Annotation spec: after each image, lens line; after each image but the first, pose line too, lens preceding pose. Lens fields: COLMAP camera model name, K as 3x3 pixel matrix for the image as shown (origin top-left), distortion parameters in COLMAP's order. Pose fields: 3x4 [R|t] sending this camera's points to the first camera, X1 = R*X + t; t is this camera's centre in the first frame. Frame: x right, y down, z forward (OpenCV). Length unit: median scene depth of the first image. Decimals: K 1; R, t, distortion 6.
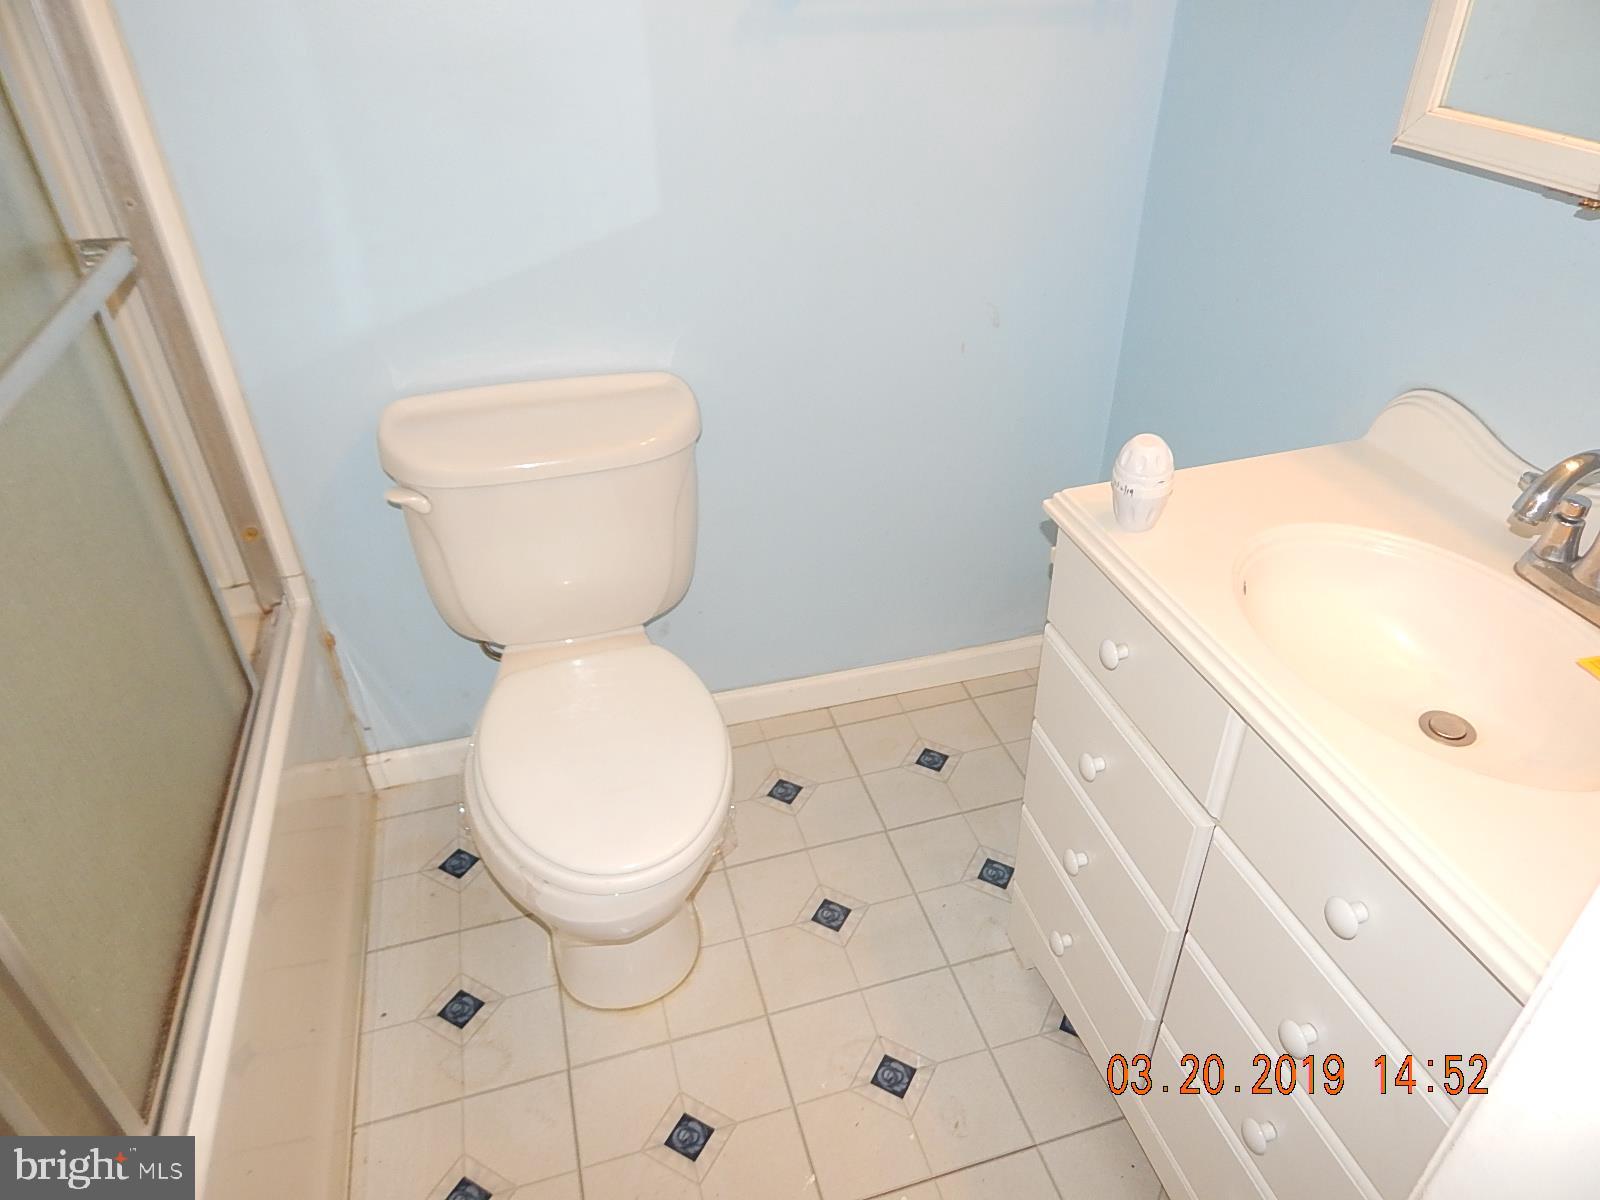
lens RADIAL K [[1052.7, 0, 808.1], [0, 1052.7, 595.3], [0, 0, 1]] dist [0.010320, -0.015397]
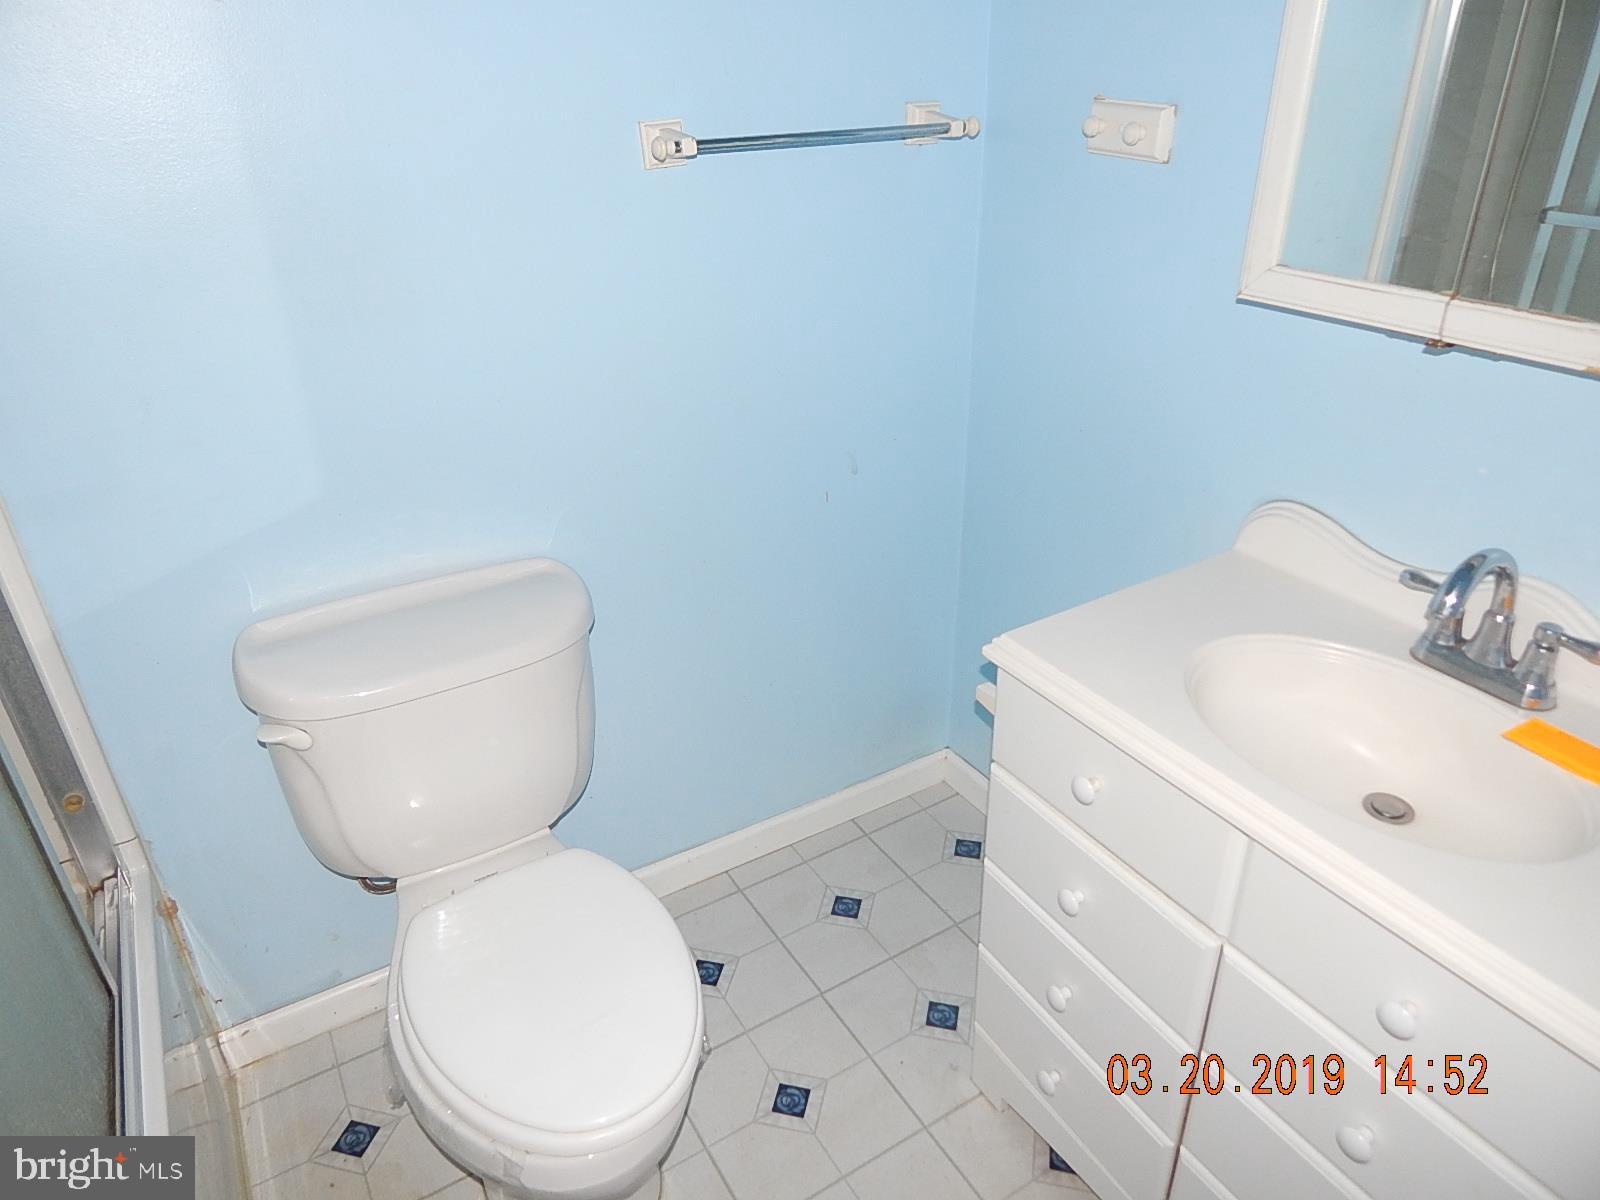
lens RADIAL K [[1052.7, 0, 805.1], [0, 1052.7, 596.9], [0, 0, 1]] dist [0.010320, -0.015397]
pose [[0.964639, -0.126043, 0.231485, -0.144137], [0.150511, 0.984392, -0.091207, -0.058097], [-0.216376, 0.122823, 0.968554, 0.034418]]
